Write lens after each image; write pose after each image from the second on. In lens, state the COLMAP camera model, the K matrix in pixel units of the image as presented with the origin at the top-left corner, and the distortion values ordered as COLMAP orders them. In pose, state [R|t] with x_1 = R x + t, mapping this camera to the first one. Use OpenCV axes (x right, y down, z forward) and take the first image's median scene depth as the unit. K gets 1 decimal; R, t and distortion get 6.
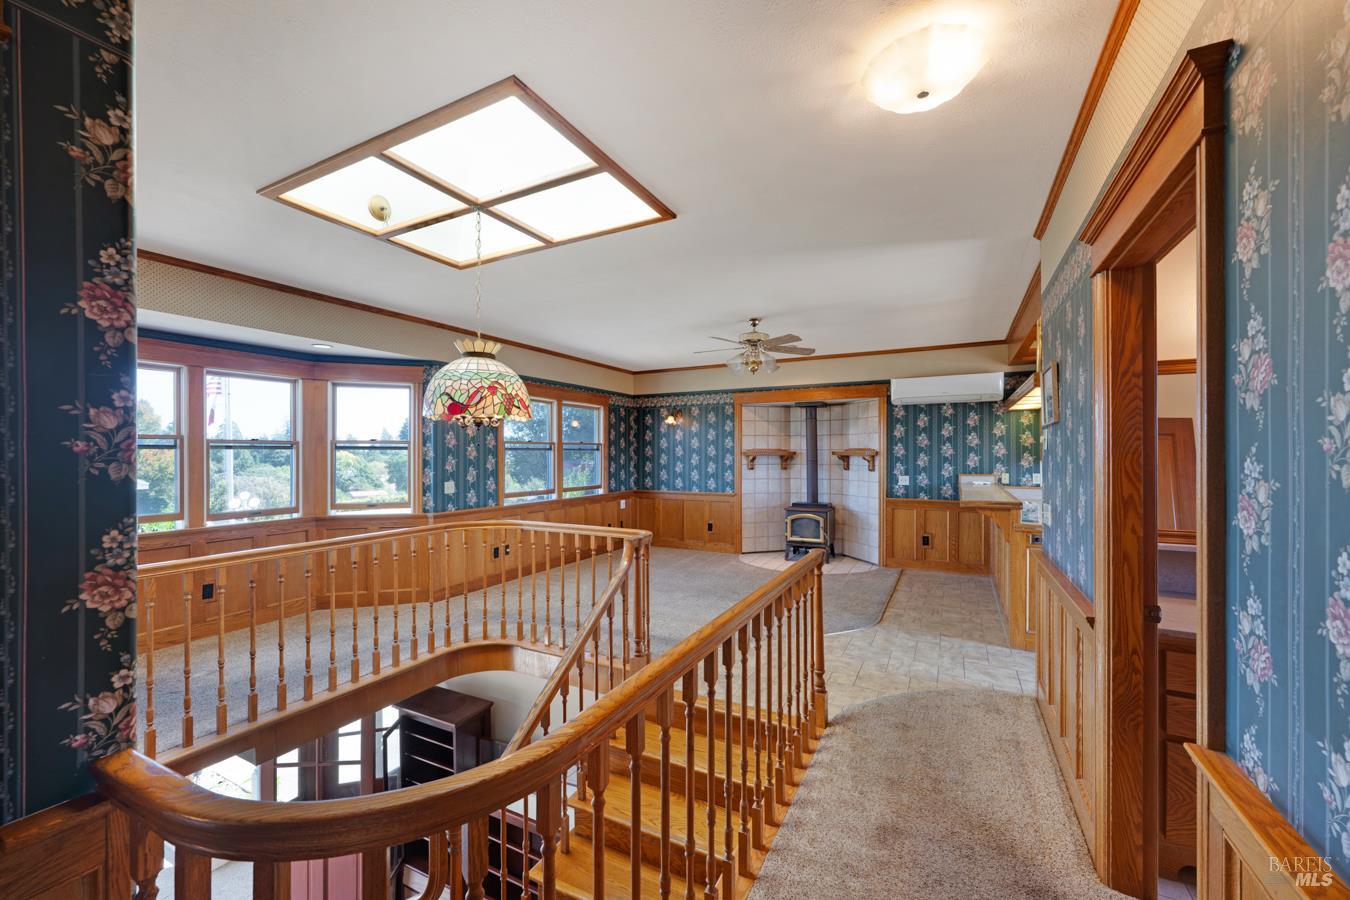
lens RADIAL K [[534.6, 0, 676.1], [0, 534.6, 455.0], [0, 0, 1]] dist [-0.000725, -0.000015]
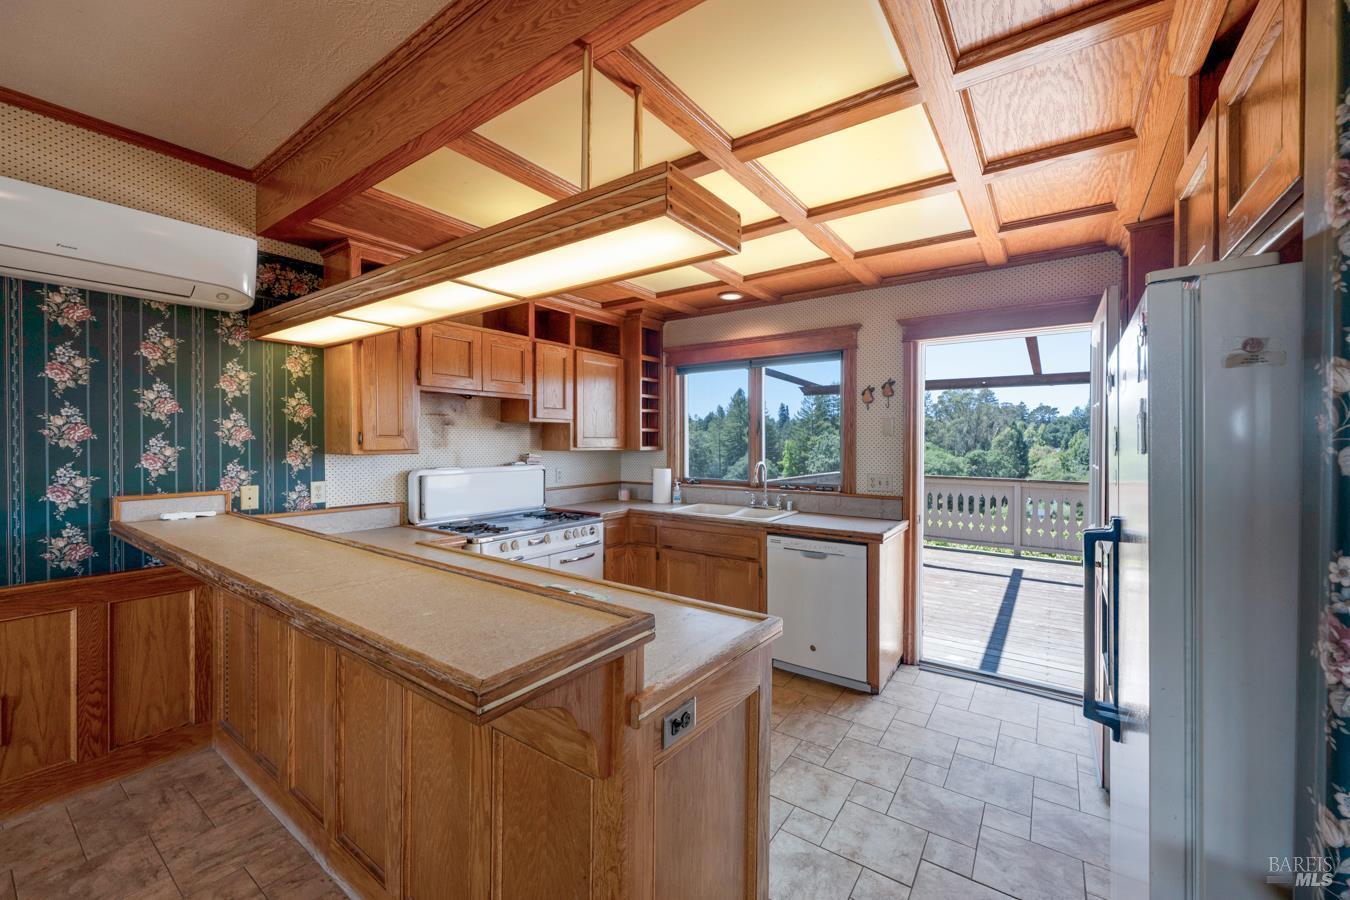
lens RADIAL K [[534.6, 0, 675.5], [0, 534.6, 444.6], [0, 0, 1]] dist [-0.000725, -0.000015]
pose [[0.147225, -0.006041, 0.989085, 0.232176], [-0.002334, 0.999976, 0.006455, -0.001760], [-0.989100, -0.003258, 0.147208, 0.571804]]
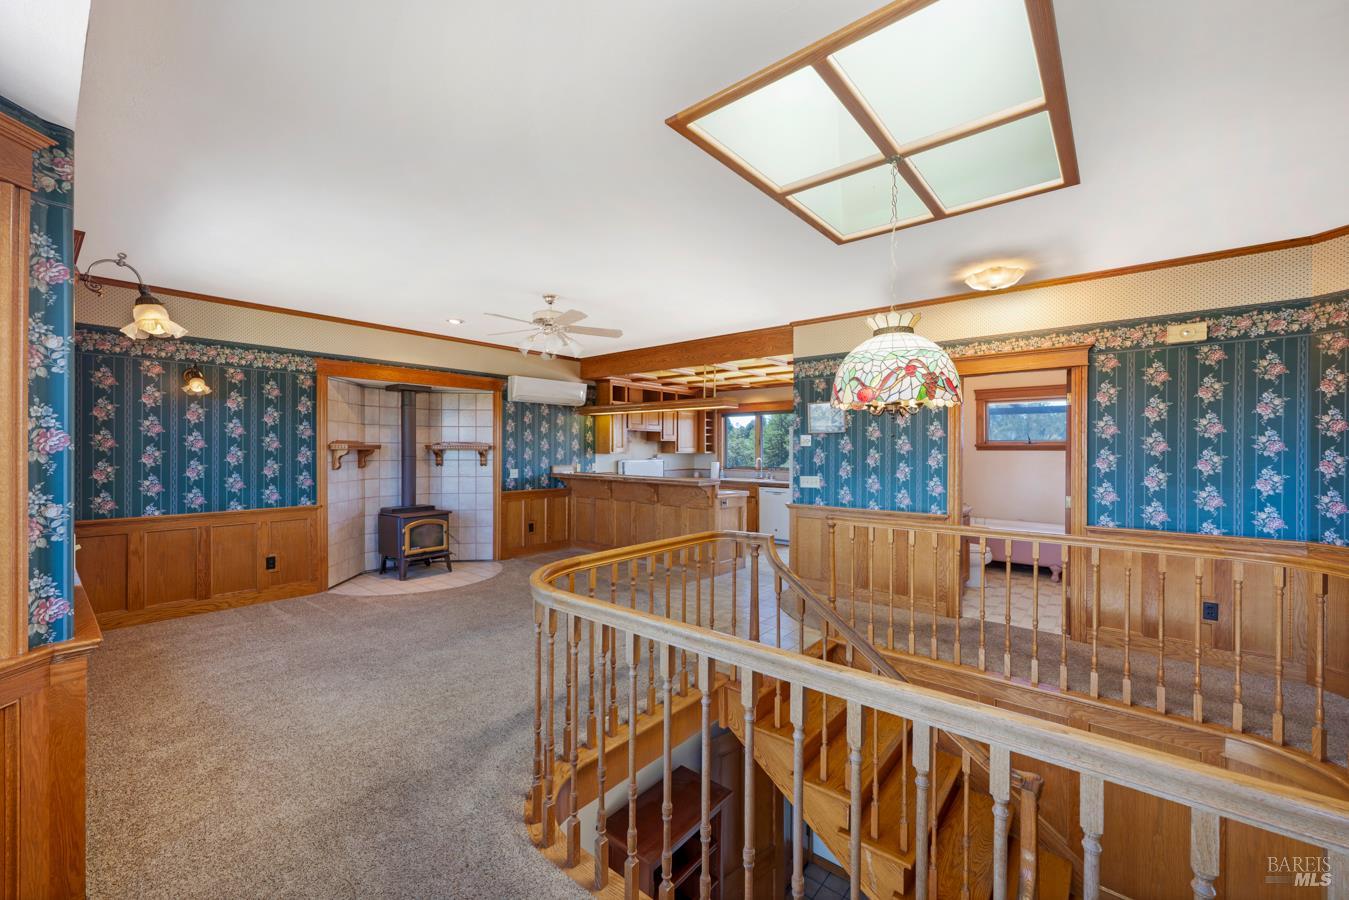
lens RADIAL K [[534.2, 0, 682.2], [0, 534.2, 451.0], [0, 0, 1]] dist [-0.000725, -0.000015]
pose [[0.212377, -0.004573, 0.977177, -0.540114], [-0.004440, 0.999974, 0.005645, -0.003917], [-0.977178, -0.005538, 0.212351, 0.467757]]
